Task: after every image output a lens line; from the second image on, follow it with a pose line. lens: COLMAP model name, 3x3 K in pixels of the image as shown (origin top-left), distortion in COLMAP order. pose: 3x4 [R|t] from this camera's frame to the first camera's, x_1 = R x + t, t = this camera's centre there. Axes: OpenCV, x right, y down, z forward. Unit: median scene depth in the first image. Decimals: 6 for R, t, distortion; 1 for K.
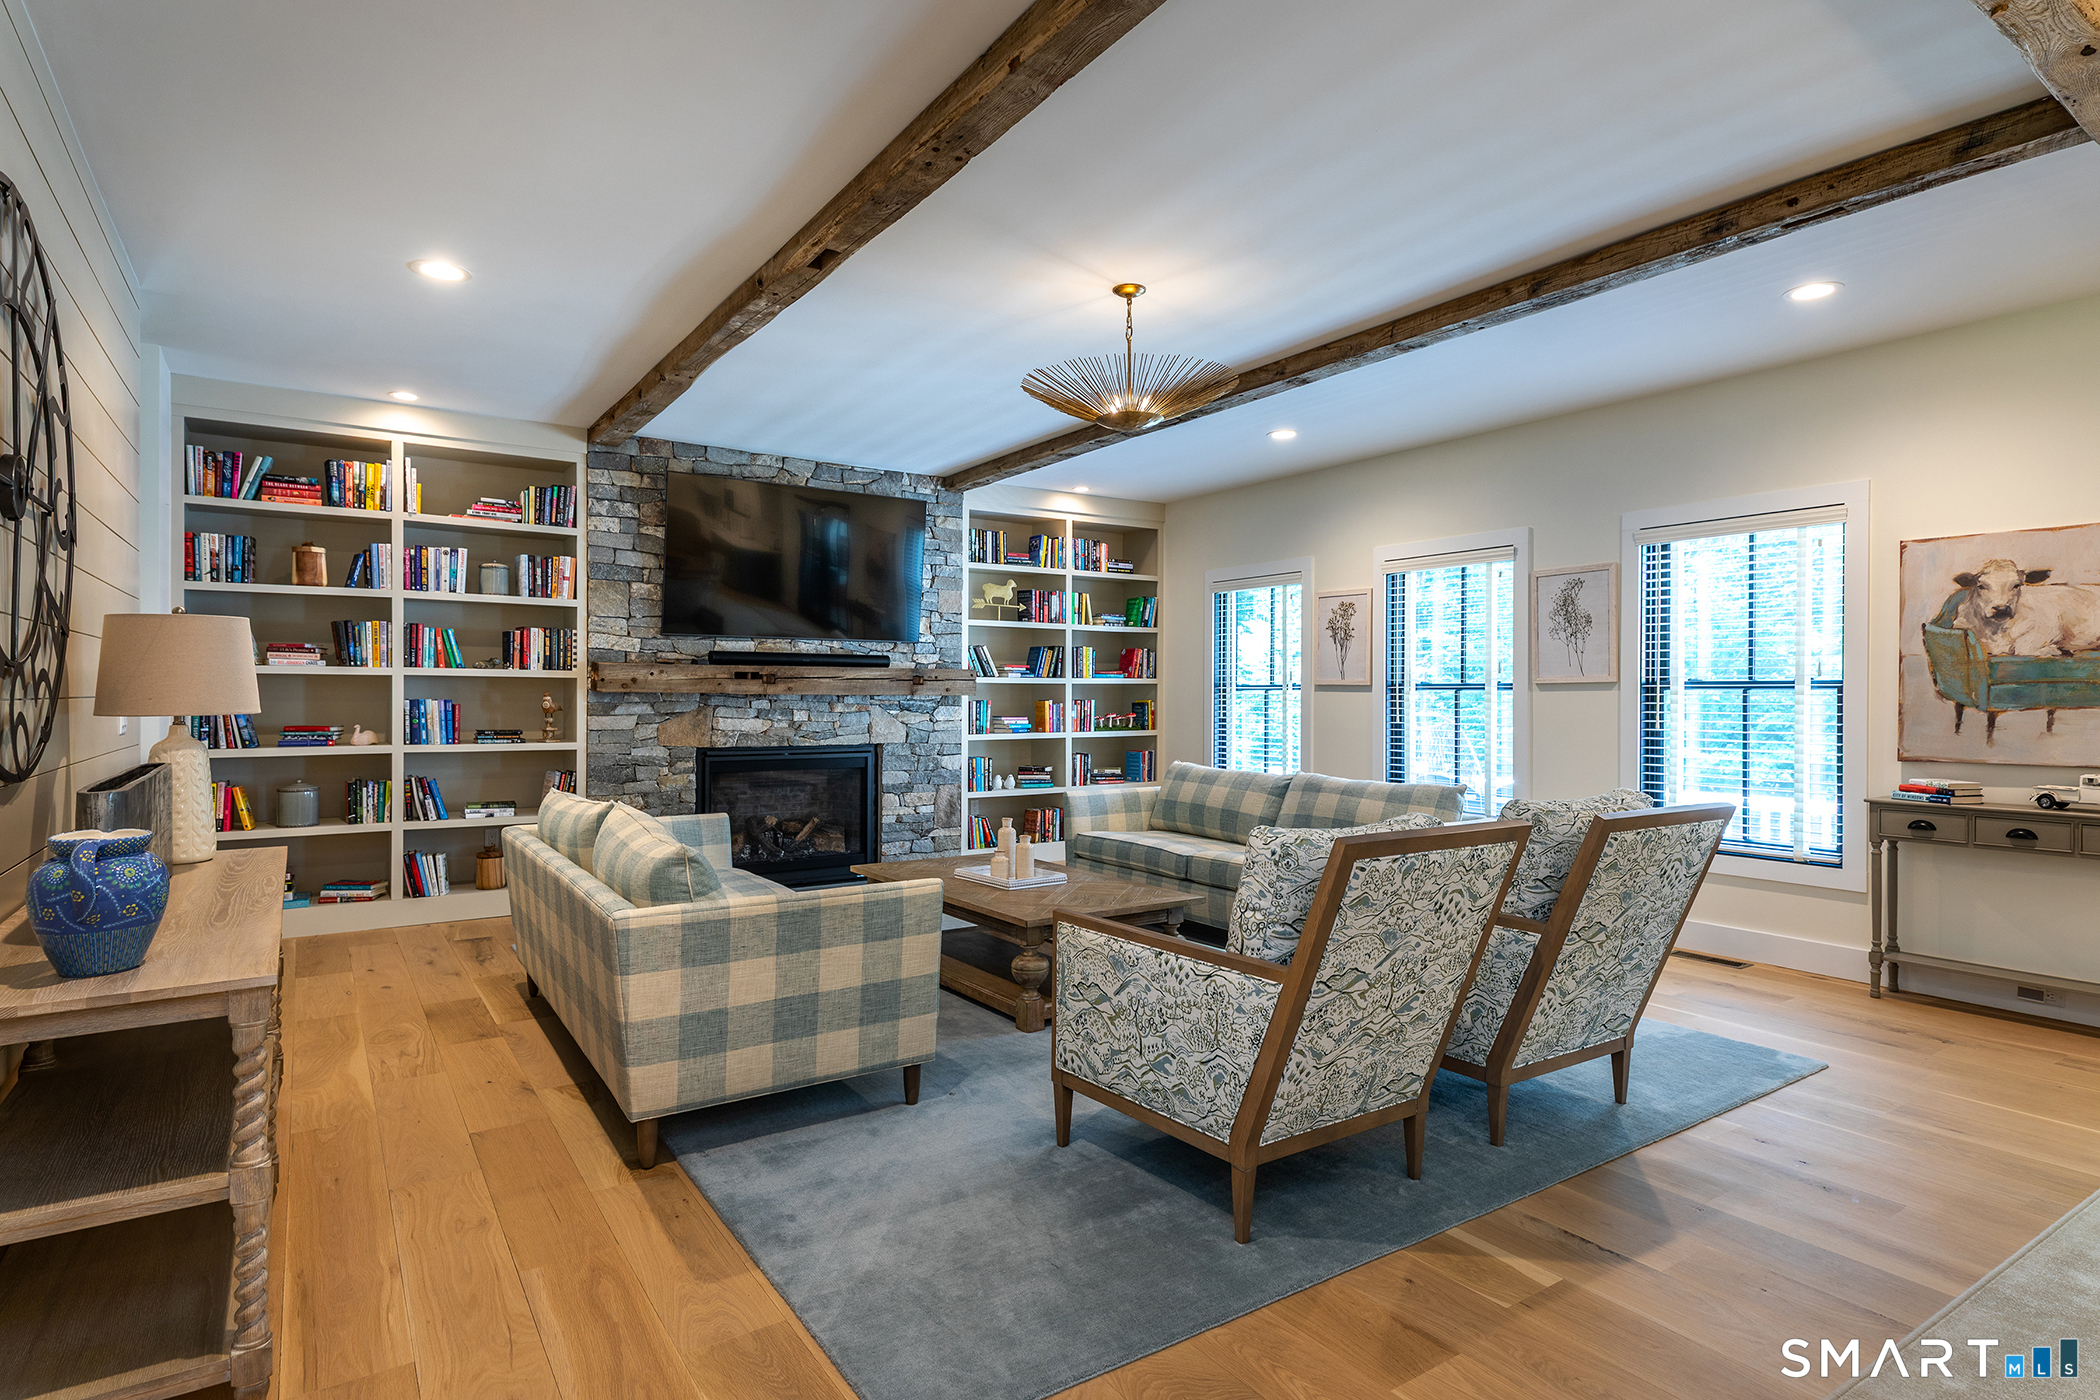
lens RADIAL K [[1108.4, 0, 1099.0], [0, 1108.4, 696.5], [0, 0, 1]] dist [0.016503, -0.002687]
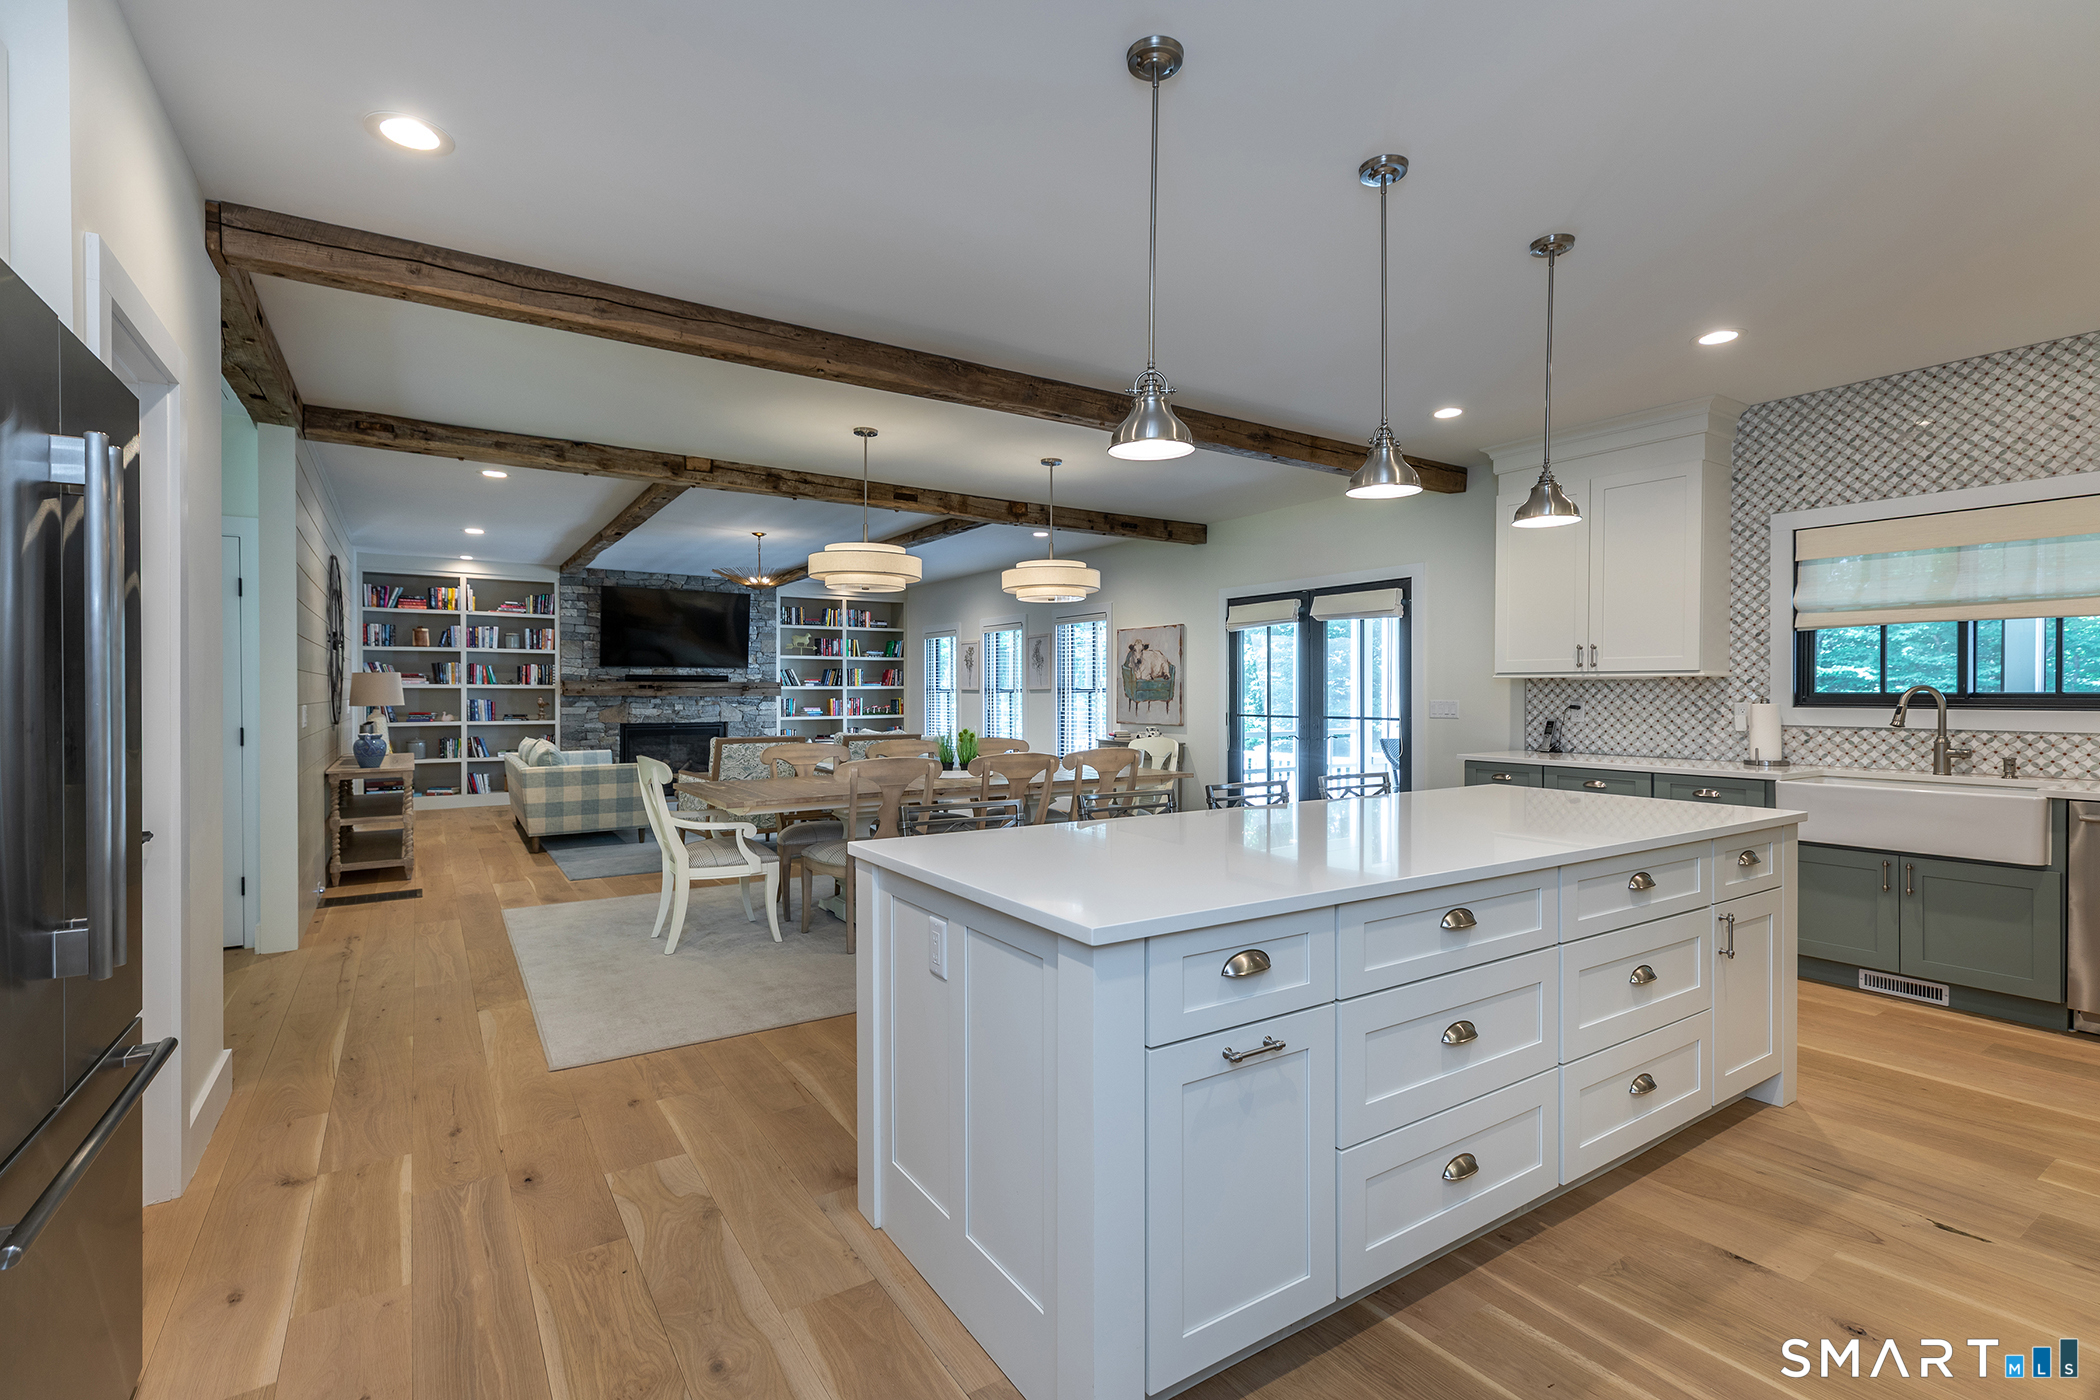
lens RADIAL K [[948.5, 0, 1130.3], [0, 948.5, 695.0], [0, 0, 1]] dist [0.014739, -0.001633]
pose [[0.999711, -0.004060, 0.023703, 0.524641], [0.004014, 0.999990, 0.002014, -0.004181], [-0.023710, -0.001918, 0.999717, -0.744816]]
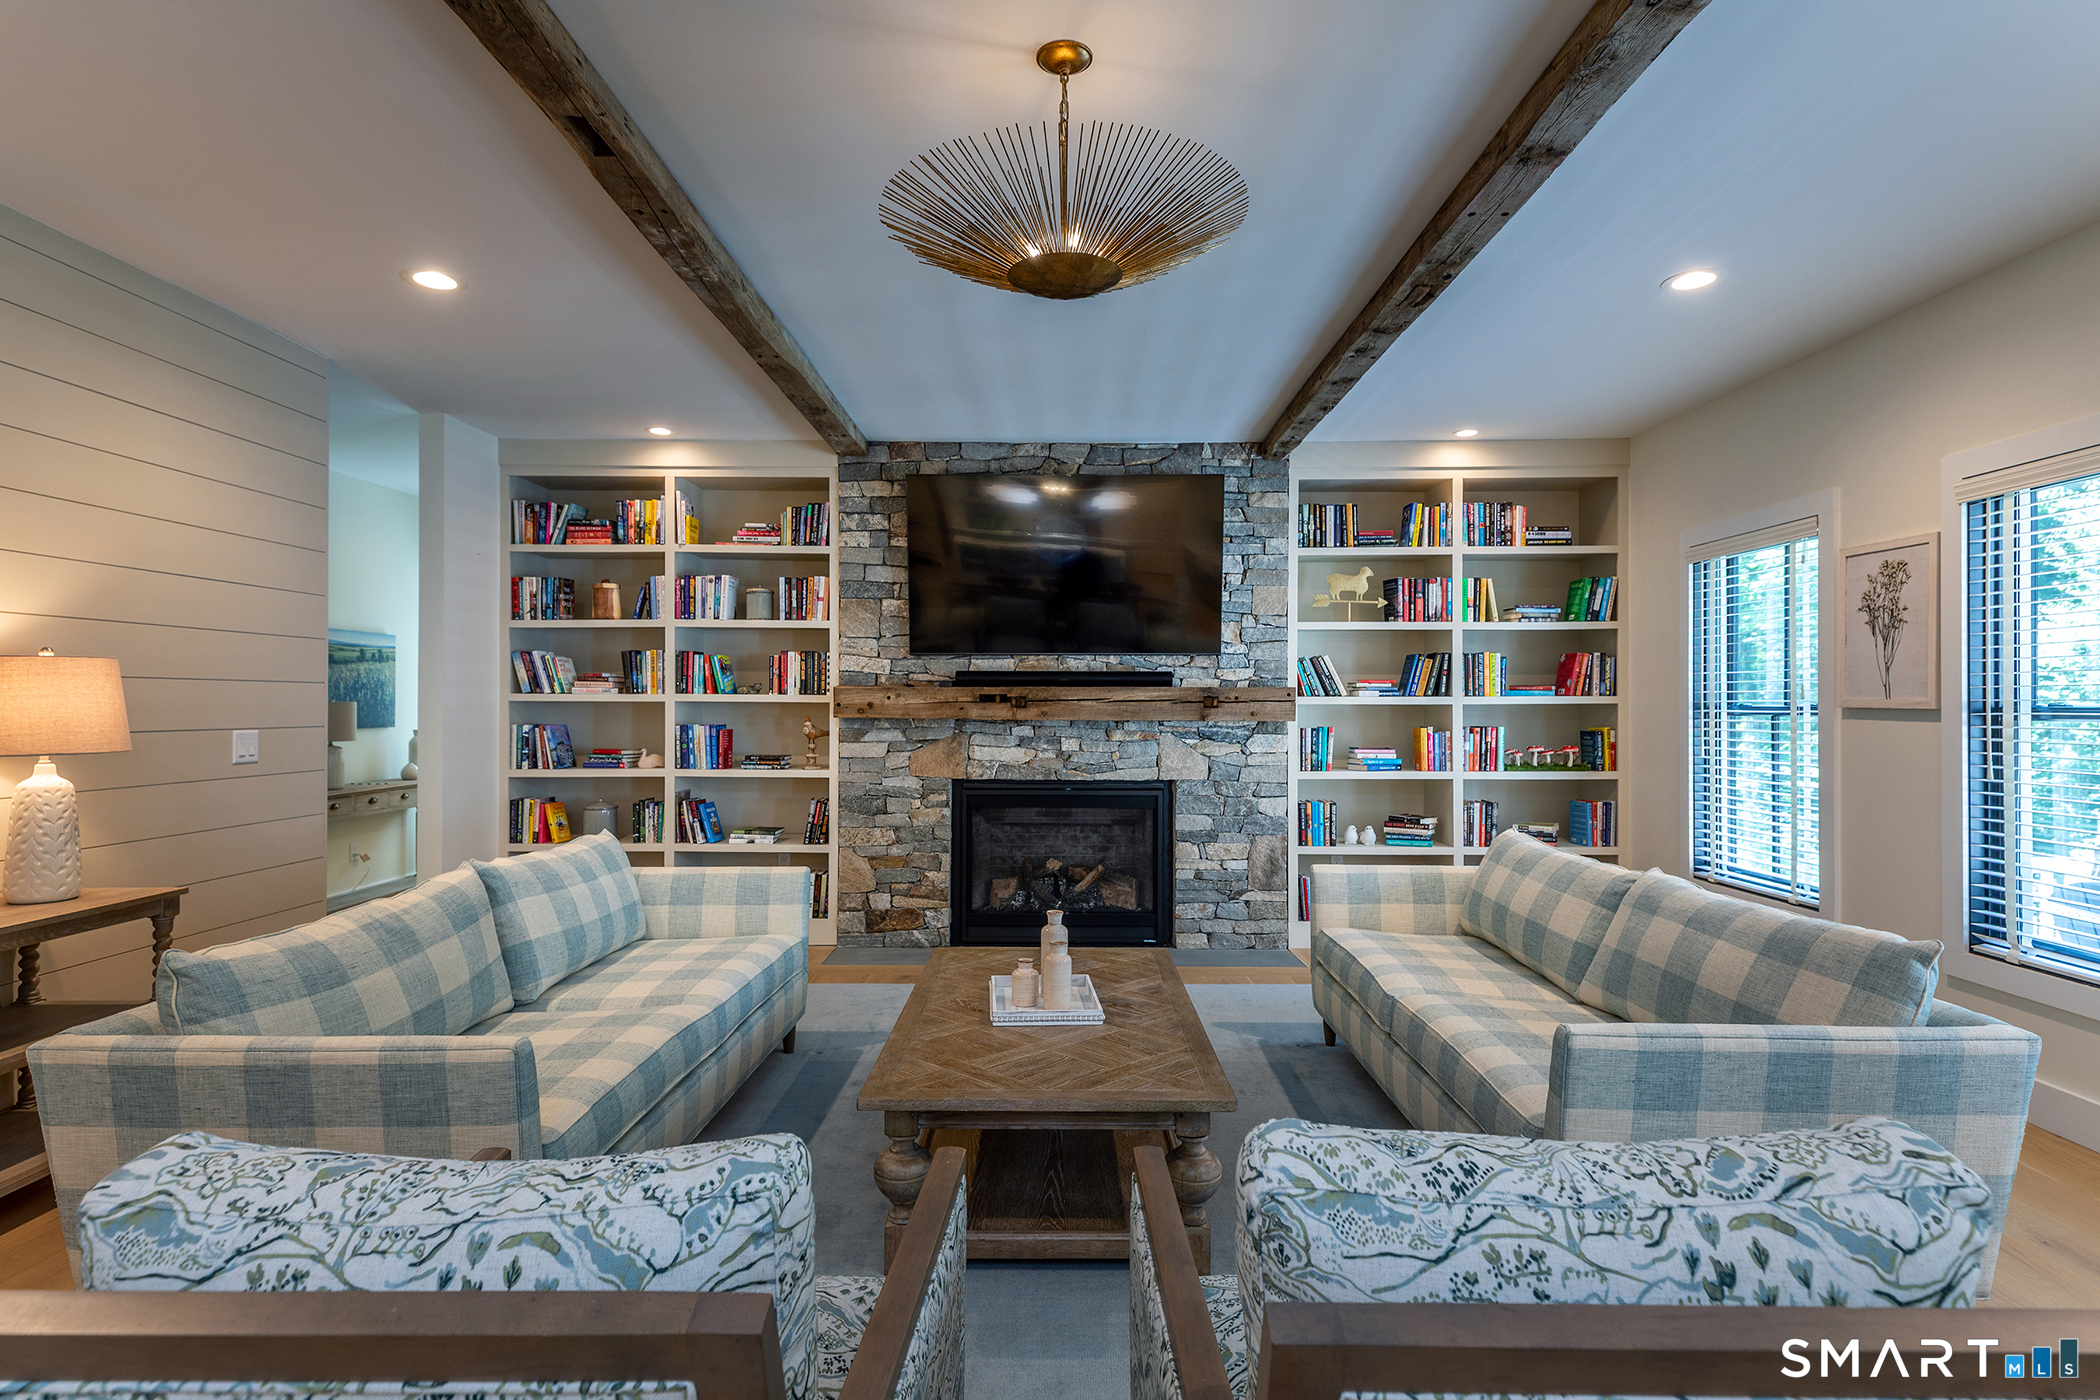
lens RADIAL K [[1102.9, 0, 1067.0], [0, 1102.9, 697.9], [0, 0, 1]] dist [0.018706, -0.003226]
pose [[0.810272, -0.004891, -0.586034, 0.244145], [-0.000330, 0.999961, -0.008801, -0.012174], [0.586054, 0.007324, 0.810239, 0.343015]]
